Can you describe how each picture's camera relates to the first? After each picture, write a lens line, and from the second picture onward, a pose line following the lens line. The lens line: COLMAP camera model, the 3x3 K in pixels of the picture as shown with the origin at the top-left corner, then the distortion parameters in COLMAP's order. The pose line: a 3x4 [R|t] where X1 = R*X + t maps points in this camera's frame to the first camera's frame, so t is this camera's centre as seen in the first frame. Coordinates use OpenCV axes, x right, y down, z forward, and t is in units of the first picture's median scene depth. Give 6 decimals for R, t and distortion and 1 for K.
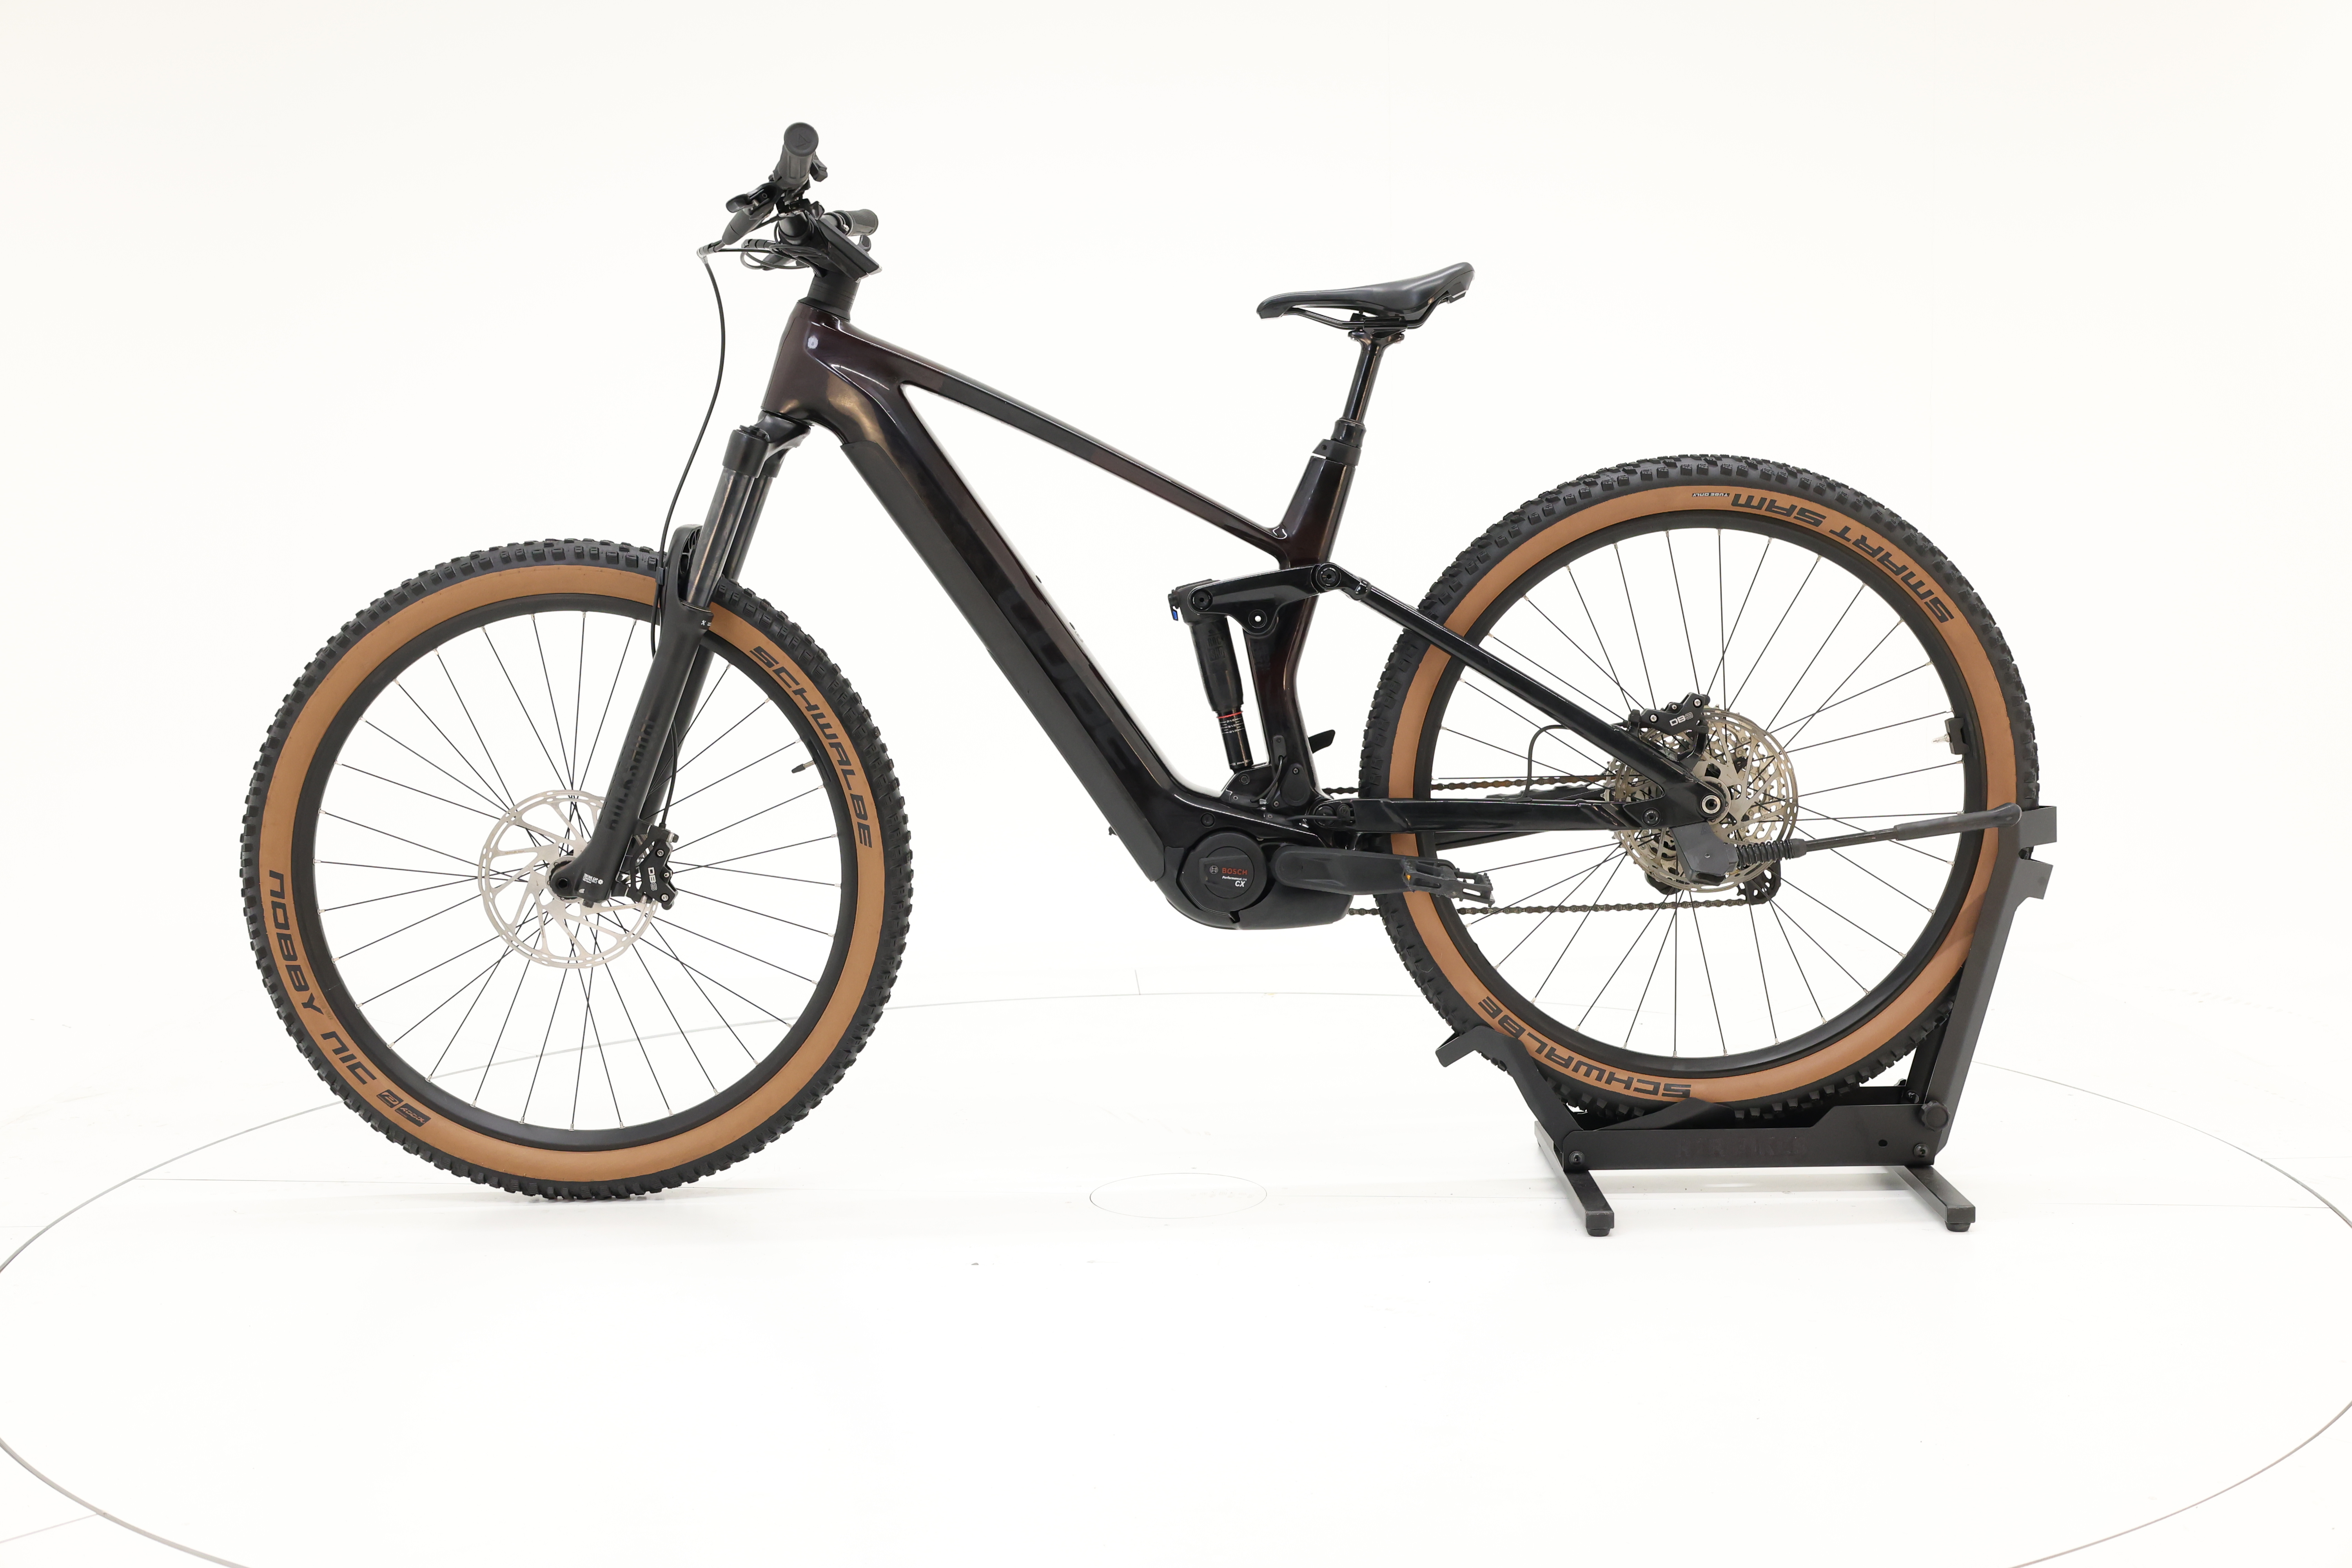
lens RADIAL K [[2634.6, 0, 1187.8], [0, 2634.6, 786.4], [0, 0, 1]] dist [0.017510, 0.000000]
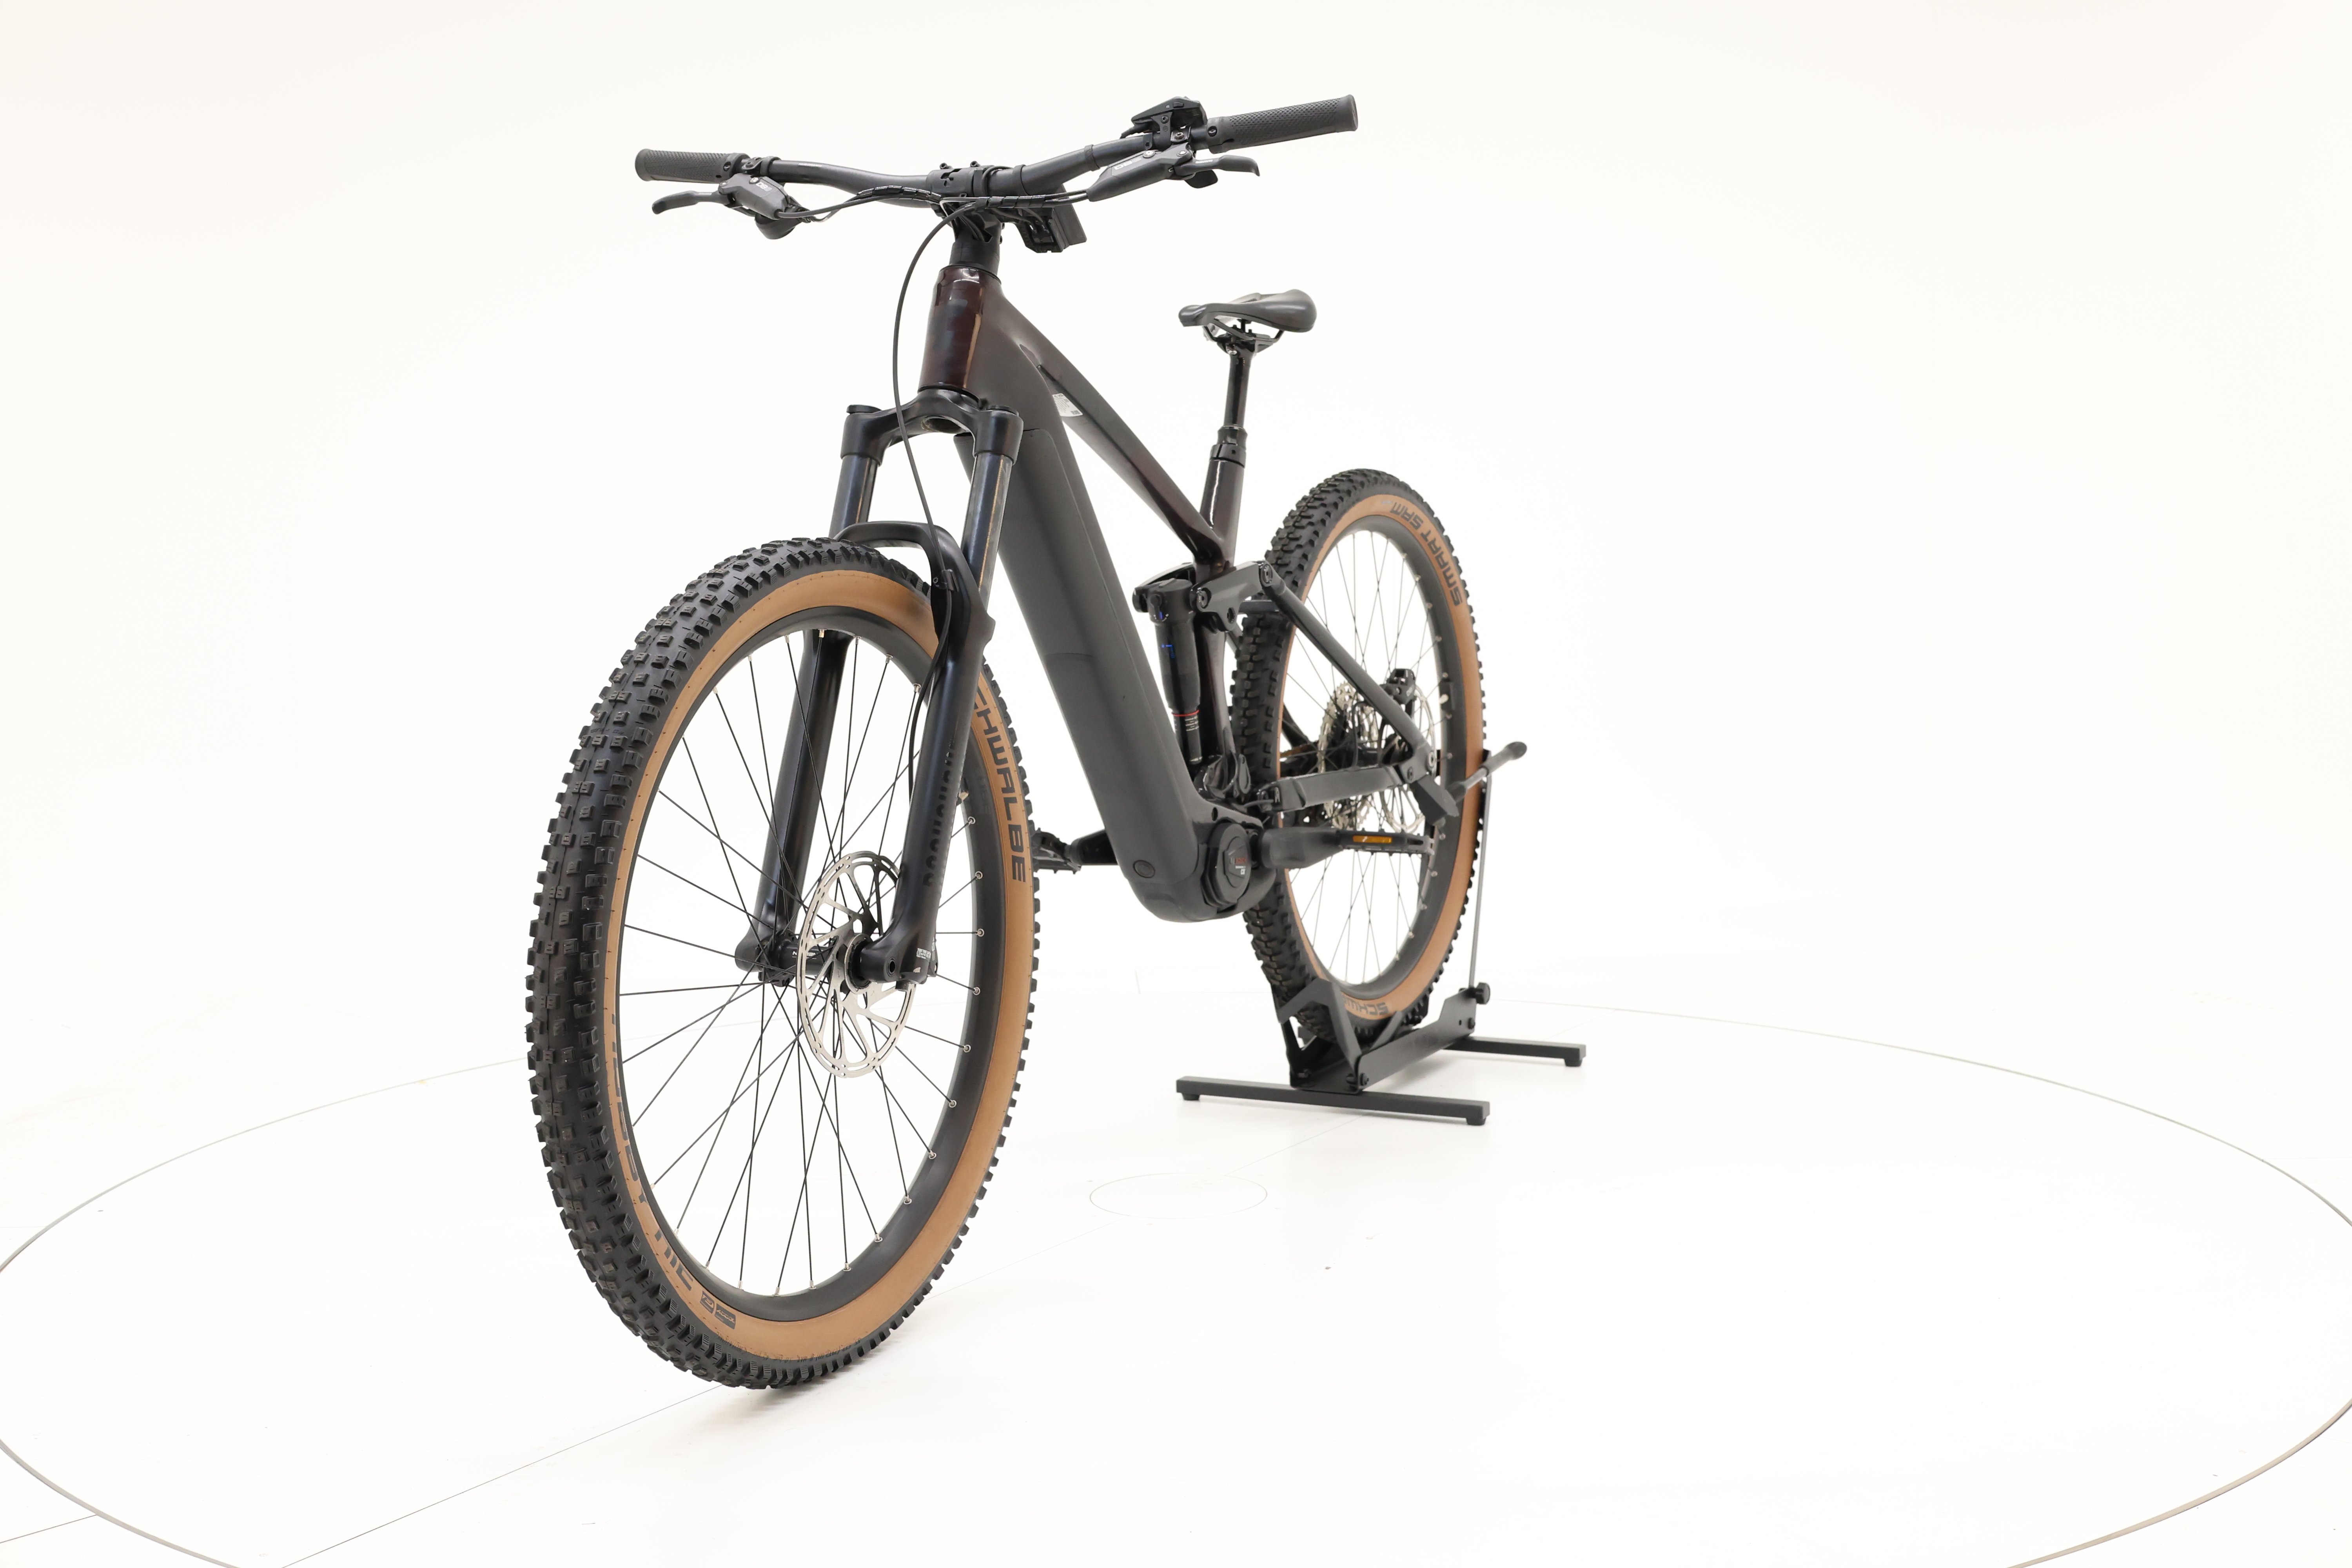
lens RADIAL K [[2634.6, 0, 1187.3], [0, 2634.6, 803.8], [0, 0, 1]] dist [0.017510, 0.000000]
pose [[0.432199, -0.088097, 0.897465, -0.900644], [0.104840, 0.993377, 0.047023, -0.039951], [-0.895663, 0.073767, 0.438572, 0.555926]]
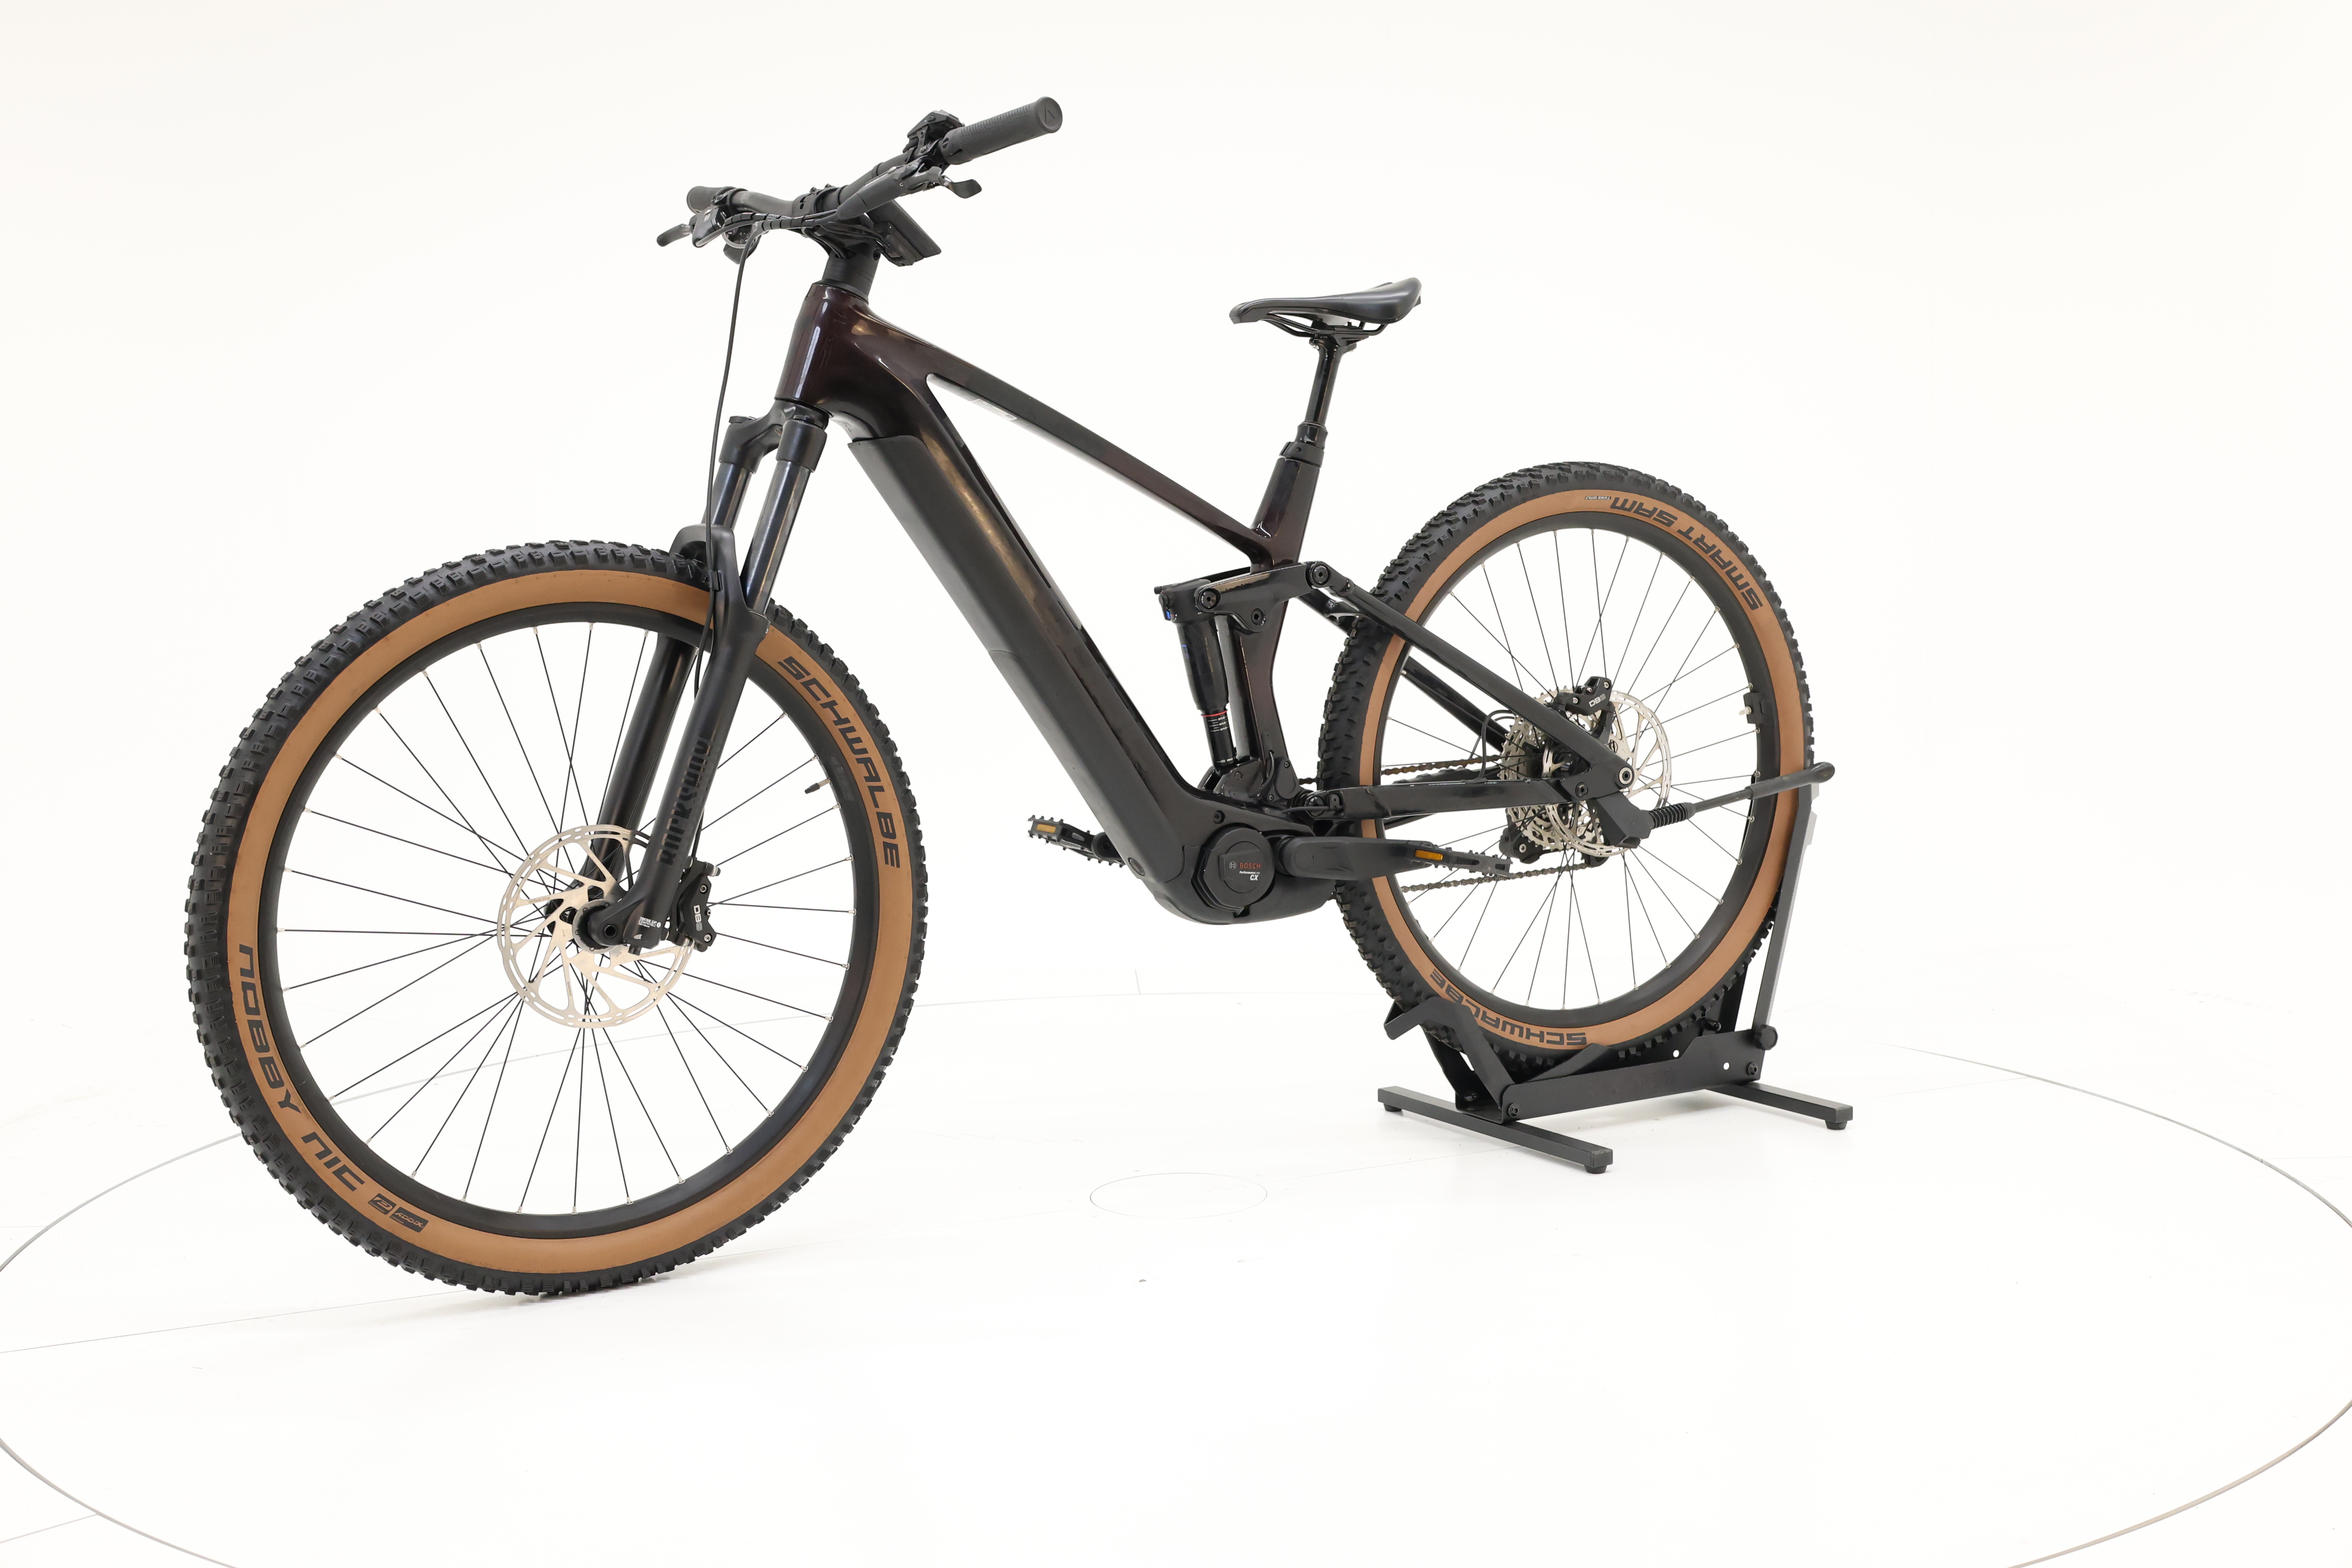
lens RADIAL K [[2634.6, 0, 1185.4], [0, 2634.6, 798.1], [0, 0, 1]] dist [0.017510, 0.000000]
pose [[0.850351, -0.053297, 0.523510, -0.525320], [0.058078, 0.998285, 0.007295, -0.002648], [-0.523002, 0.024201, 0.851988, 0.144720]]
